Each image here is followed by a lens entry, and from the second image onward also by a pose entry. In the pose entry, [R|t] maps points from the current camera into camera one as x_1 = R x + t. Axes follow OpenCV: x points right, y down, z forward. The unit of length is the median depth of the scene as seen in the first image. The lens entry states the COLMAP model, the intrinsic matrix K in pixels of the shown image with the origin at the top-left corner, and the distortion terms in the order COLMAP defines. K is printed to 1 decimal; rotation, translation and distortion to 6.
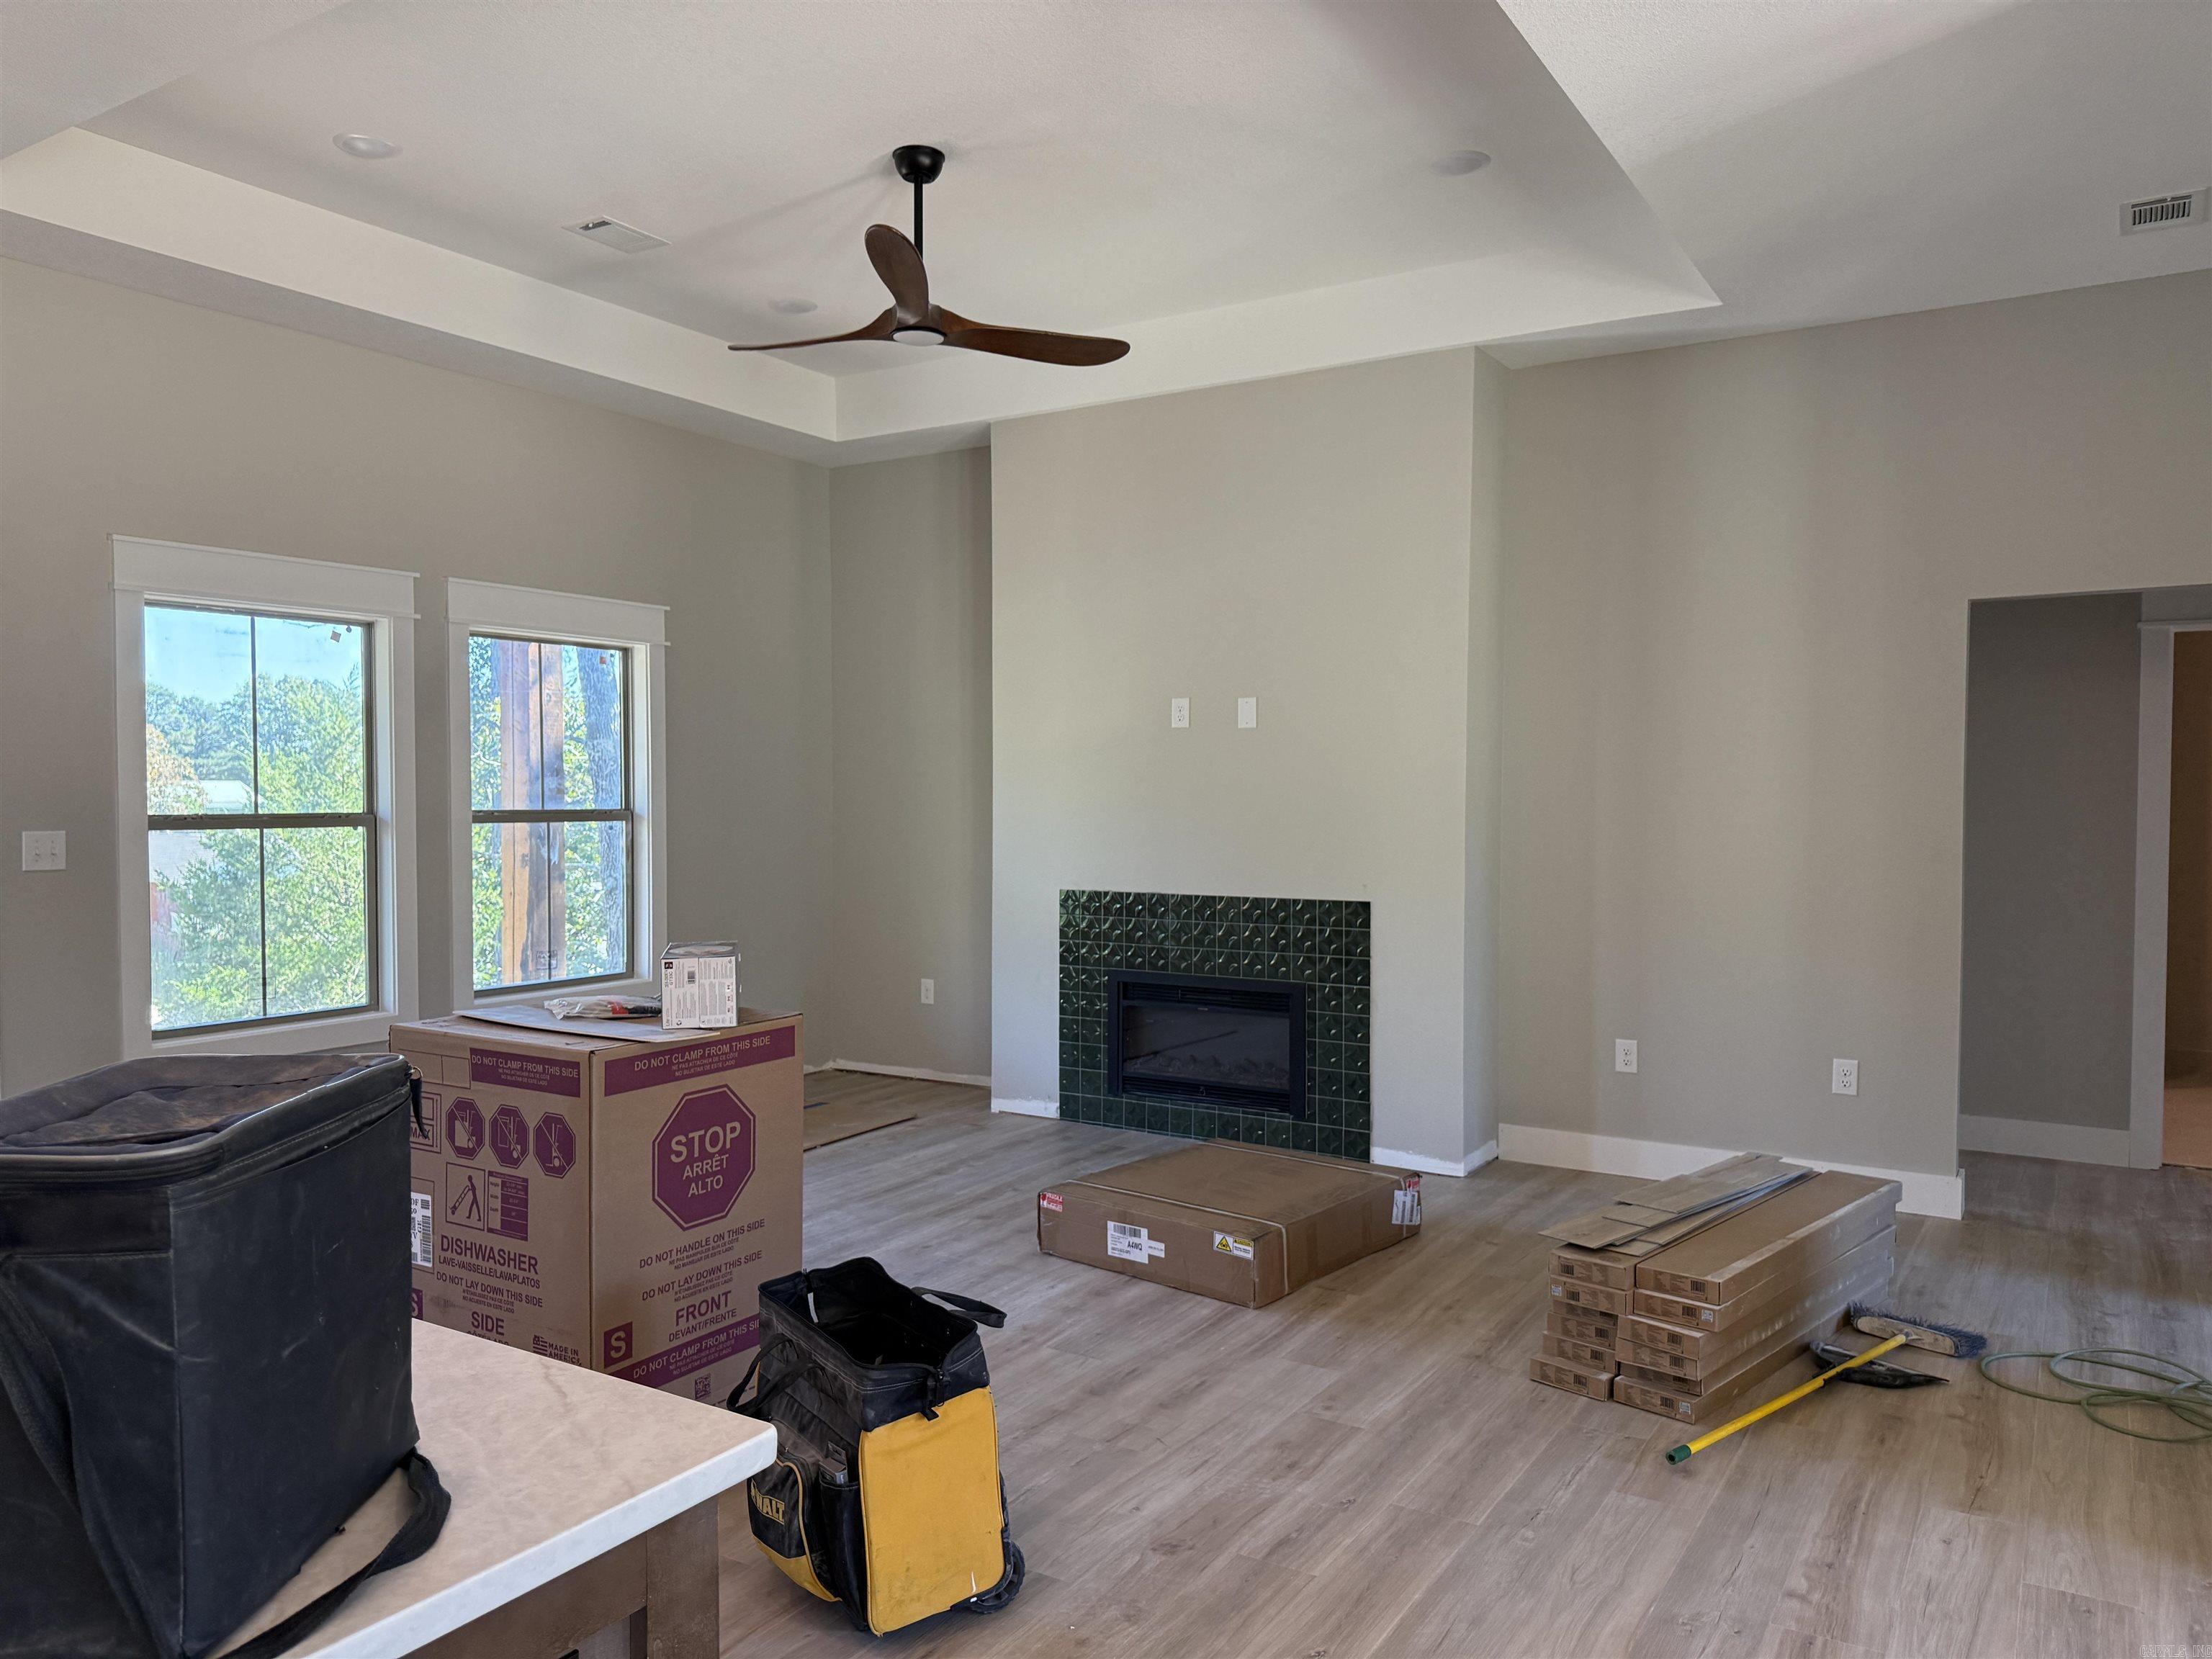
lens RADIAL K [[1527.9, 0, 1106.0], [0, 1527.9, 829.5], [0, 0, 1]] dist [-0.025579, -0.001575]
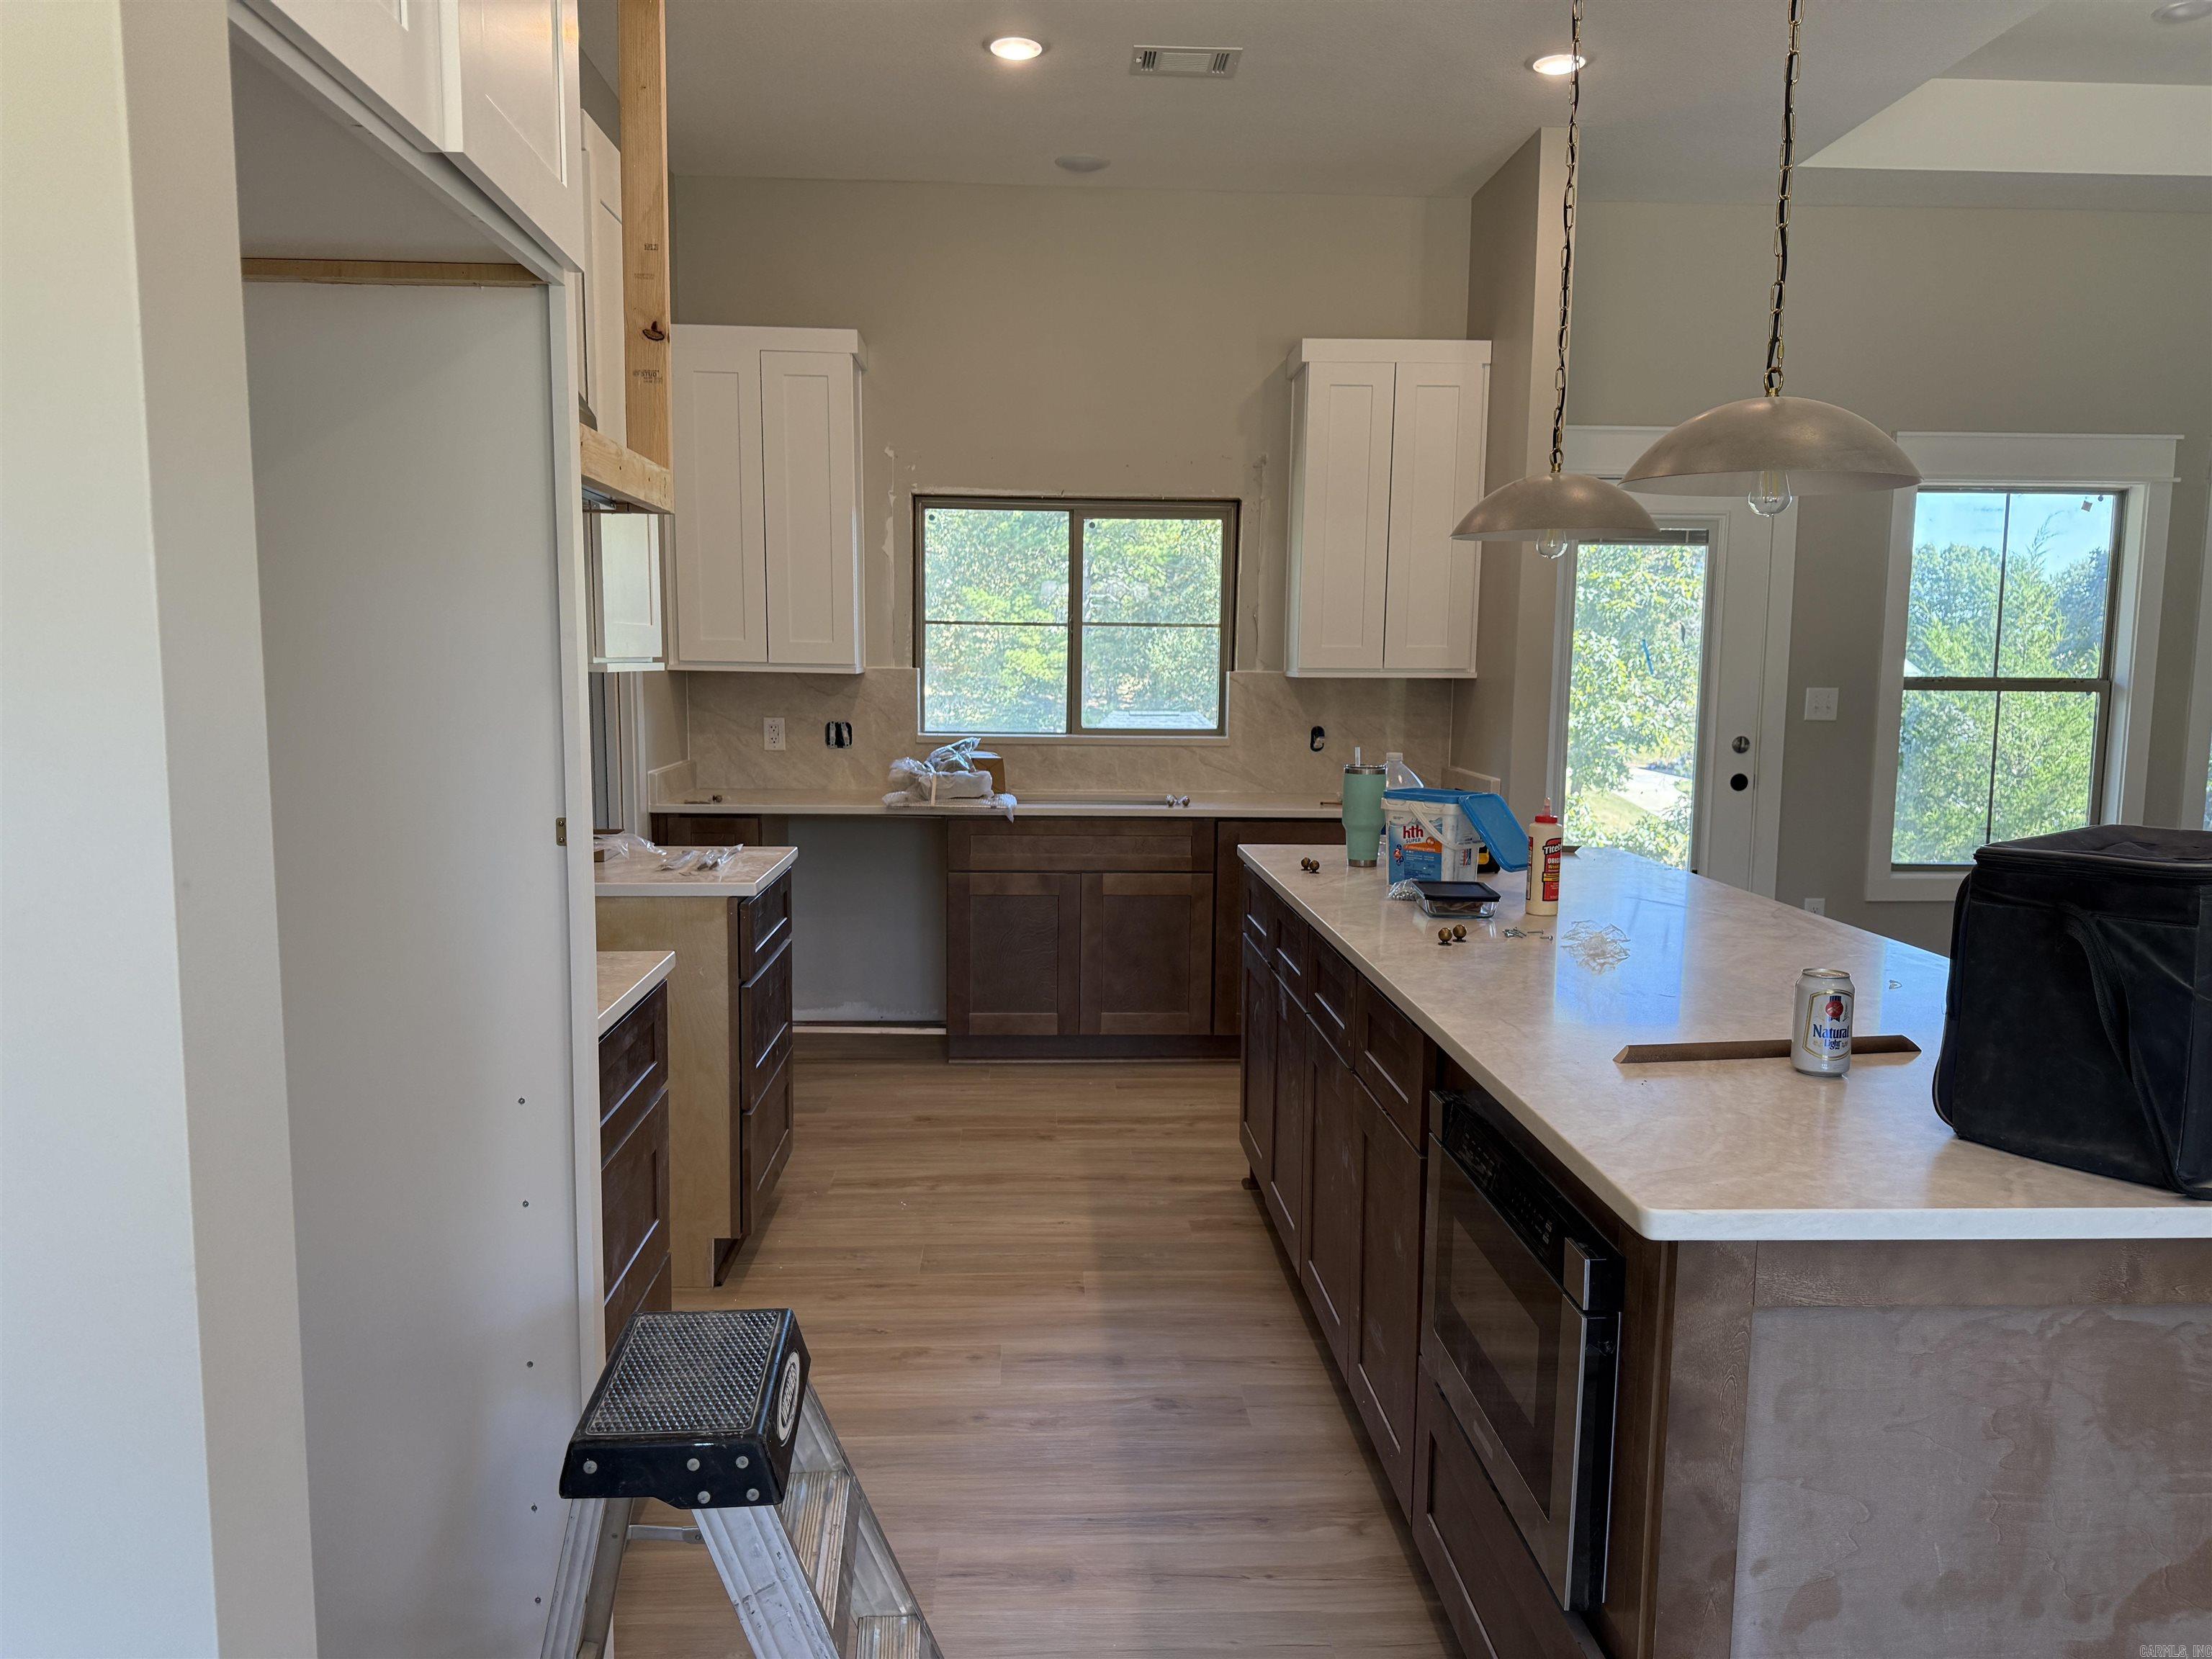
lens RADIAL K [[1583.2, 0, 1101.8], [0, 1583.2, 850.4], [0, 0, 1]] dist [0.000530, -0.001867]
pose [[0.569376, 0.104410, -0.815420, 0.015022], [-0.029852, 0.993873, 0.106416, 0.011625], [0.821535, -0.036249, 0.569004, -0.183571]]
